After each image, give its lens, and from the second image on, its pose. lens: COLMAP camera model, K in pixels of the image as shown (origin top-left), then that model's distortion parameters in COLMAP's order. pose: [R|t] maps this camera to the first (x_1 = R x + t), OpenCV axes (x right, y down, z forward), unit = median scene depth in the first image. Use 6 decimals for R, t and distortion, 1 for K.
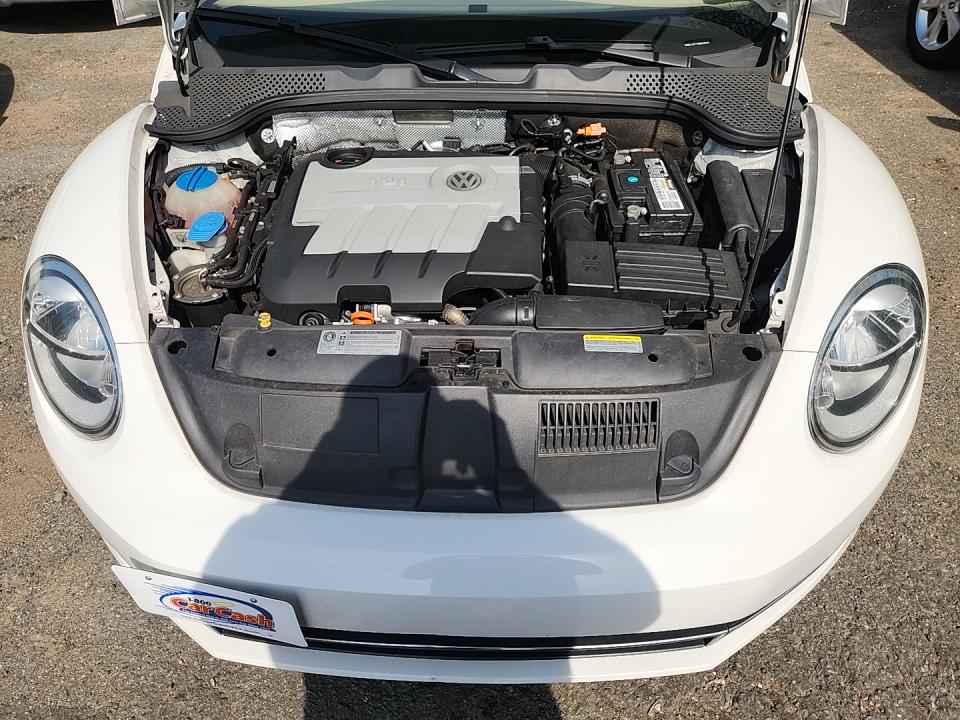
lens RADIAL K [[660.3, 0, 477.1], [0, 660.3, 359.4], [0, 0, 1]] dist [0.002975, -0.000753]
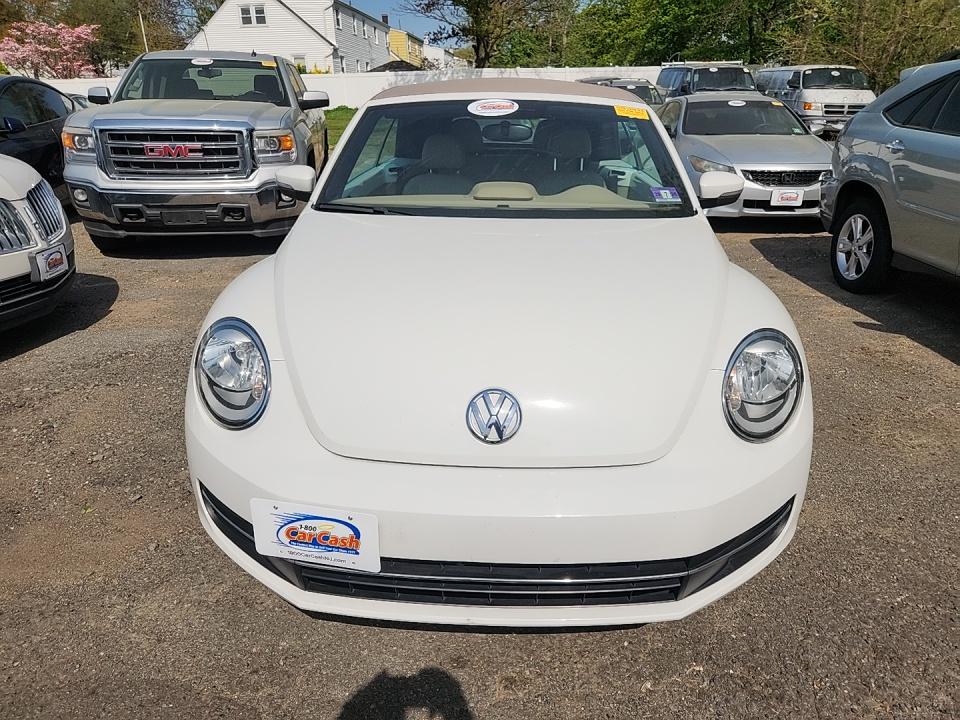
lens RADIAL K [[644.9, 0, 494.3], [0, 644.9, 357.3], [0, 0, 1]] dist [0.051991, -0.036949]
pose [[0.999760, 0.019399, 0.010162, -0.030761], [-0.014507, 0.934273, -0.356263, 0.362414], [-0.016405, 0.356030, 0.934330, -0.304575]]
